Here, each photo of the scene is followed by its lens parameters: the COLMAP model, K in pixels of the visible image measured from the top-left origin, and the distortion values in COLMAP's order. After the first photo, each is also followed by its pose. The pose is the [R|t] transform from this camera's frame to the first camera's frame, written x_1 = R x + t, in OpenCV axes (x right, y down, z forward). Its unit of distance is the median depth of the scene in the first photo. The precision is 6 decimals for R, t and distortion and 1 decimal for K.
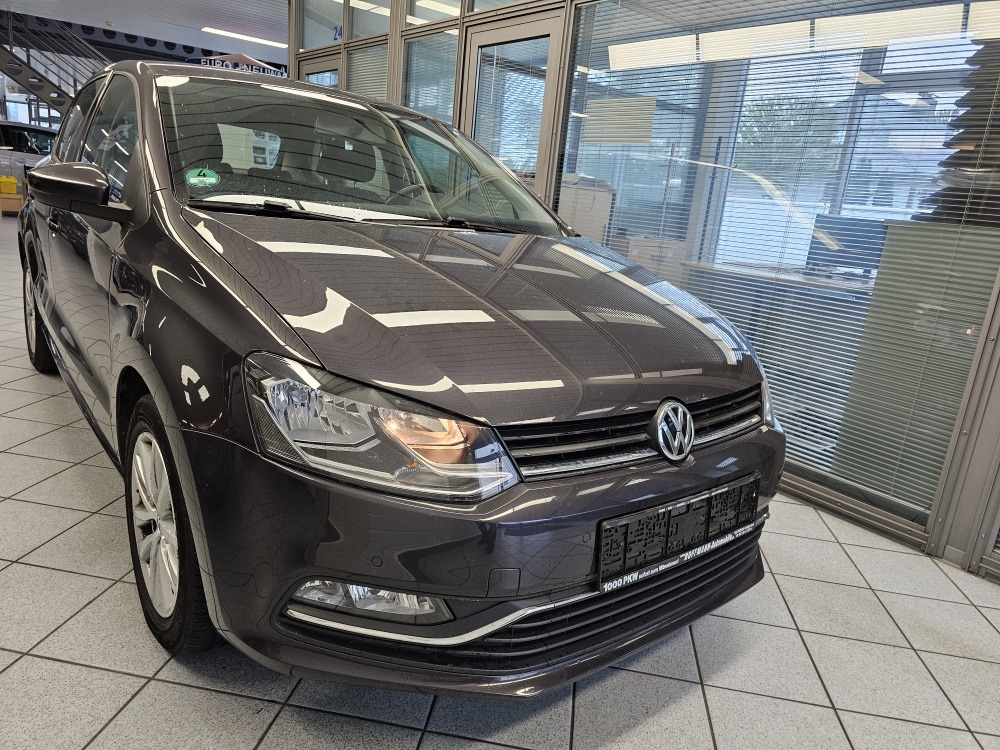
lens RADIAL K [[686.5, 0, 499.2], [0, 686.5, 377.6], [0, 0, 1]] dist [0.032863, -0.039018]
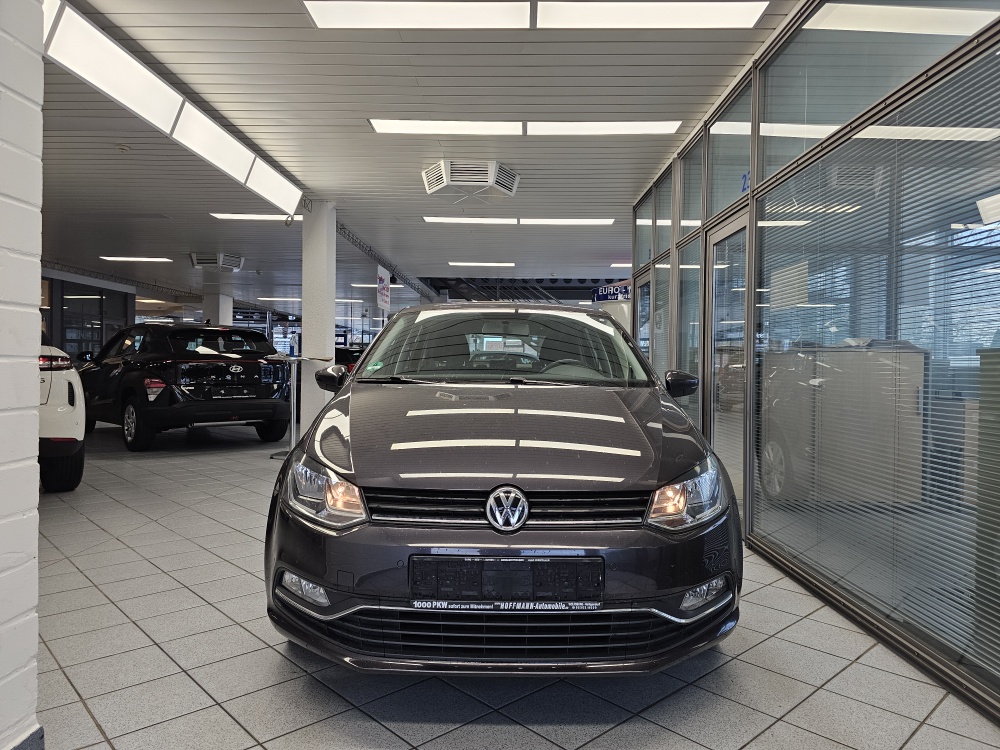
lens RADIAL K [[686.5, 0, 502.2], [0, 686.5, 373.1], [0, 0, 1]] dist [0.032863, -0.039018]
pose [[0.769194, -0.088382, -0.632873, 1.128069], [-0.095823, 0.963237, -0.250981, 0.161040], [0.631789, 0.253697, 0.732448, -0.071692]]
